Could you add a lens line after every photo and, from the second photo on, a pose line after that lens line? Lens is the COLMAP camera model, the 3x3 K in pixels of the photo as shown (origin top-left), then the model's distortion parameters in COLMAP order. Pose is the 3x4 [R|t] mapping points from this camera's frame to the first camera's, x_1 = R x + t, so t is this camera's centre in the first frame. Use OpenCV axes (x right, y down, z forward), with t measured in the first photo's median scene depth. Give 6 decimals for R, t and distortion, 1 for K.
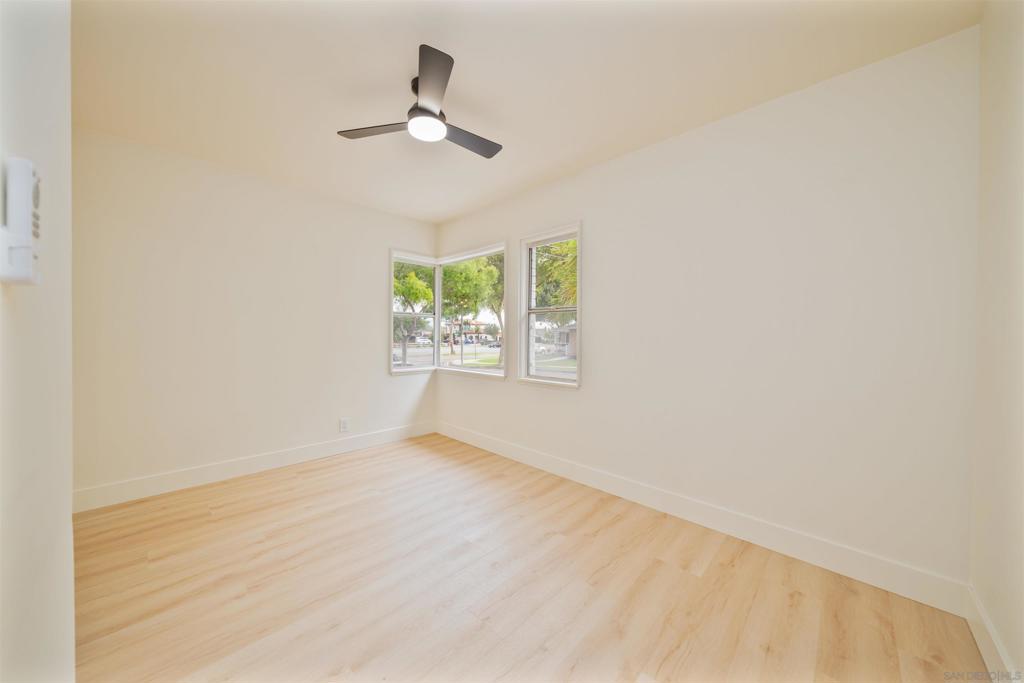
lens RADIAL K [[351.9, 0, 514.2], [0, 351.9, 336.3], [0, 0, 1]] dist [-0.000486, -0.000042]
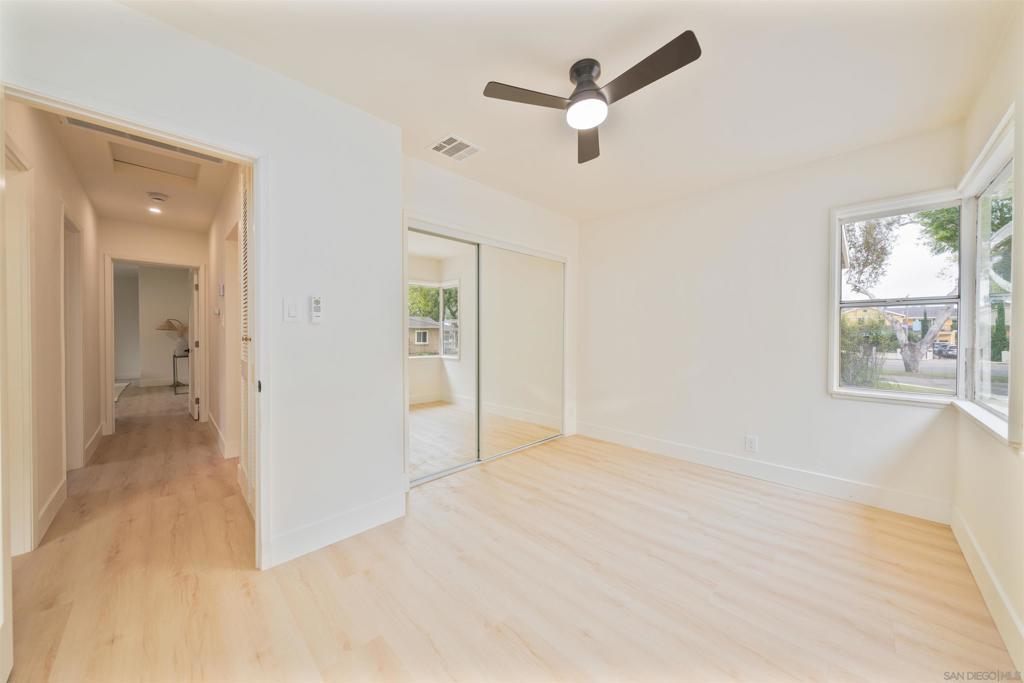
lens RADIAL K [[351.9, 0, 514.7], [0, 351.9, 341.4], [0, 0, 1]] dist [-0.000486, -0.000042]
pose [[-0.044454, 0.007866, -0.998980, 0.415872], [0.000303, 0.999969, 0.007860, -0.001255], [0.999011, 0.000046, -0.044455, 0.506509]]
